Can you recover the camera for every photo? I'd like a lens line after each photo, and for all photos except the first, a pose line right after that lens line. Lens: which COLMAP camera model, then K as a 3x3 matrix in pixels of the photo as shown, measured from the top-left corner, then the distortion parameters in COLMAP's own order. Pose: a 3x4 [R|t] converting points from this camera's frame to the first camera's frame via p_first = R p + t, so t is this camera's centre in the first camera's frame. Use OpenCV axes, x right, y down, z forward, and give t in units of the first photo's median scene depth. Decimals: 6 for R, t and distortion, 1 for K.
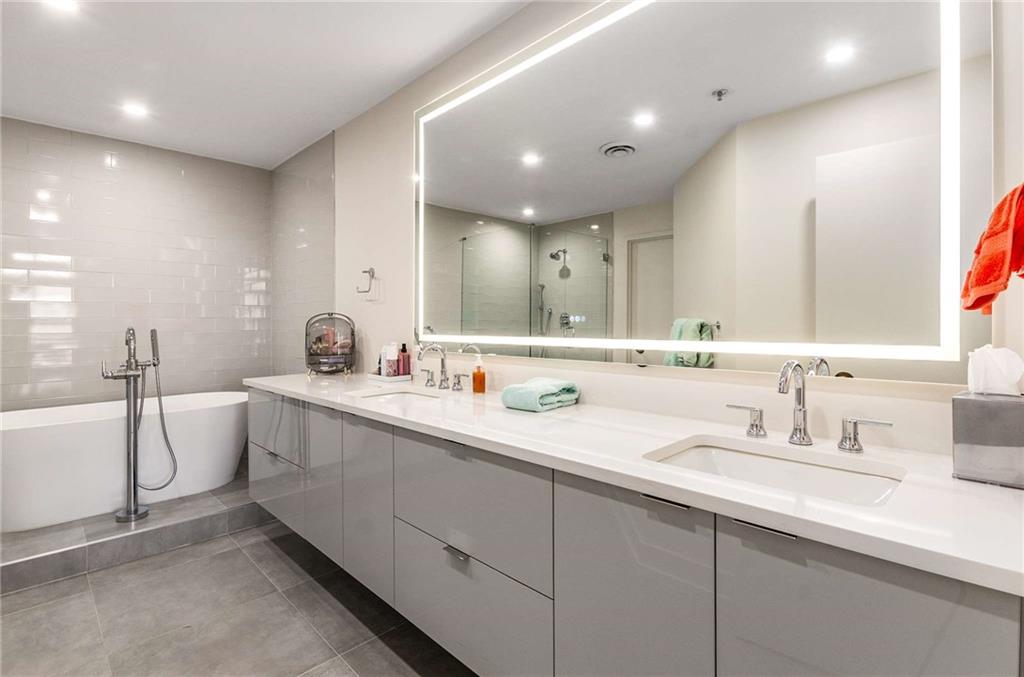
lens RADIAL K [[479.4, 0, 514.7], [0, 479.4, 317.1], [0, 0, 1]] dist [0.001781, 0.000362]
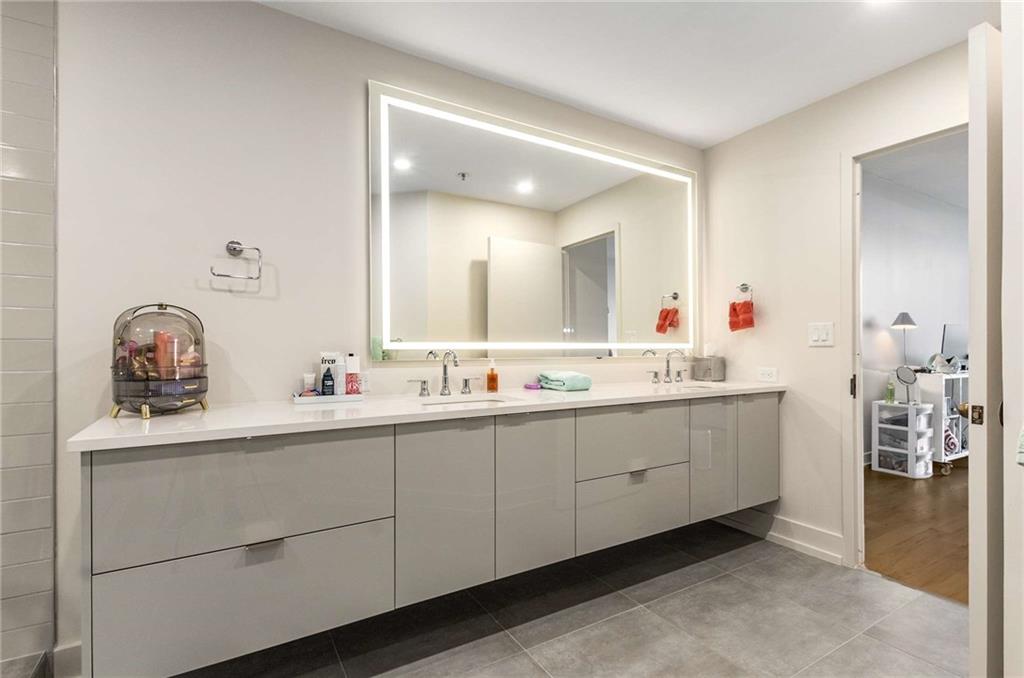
lens RADIAL K [[485.8, 0, 512.0], [0, 485.8, 339.0], [0, 0, 1]] dist [0.003009, -0.000009]
pose [[0.241269, 0.022660, 0.970194, -1.193623], [-0.013204, 0.999711, -0.020066, 0.054073], [-0.970368, -0.007969, 0.241499, 0.670909]]
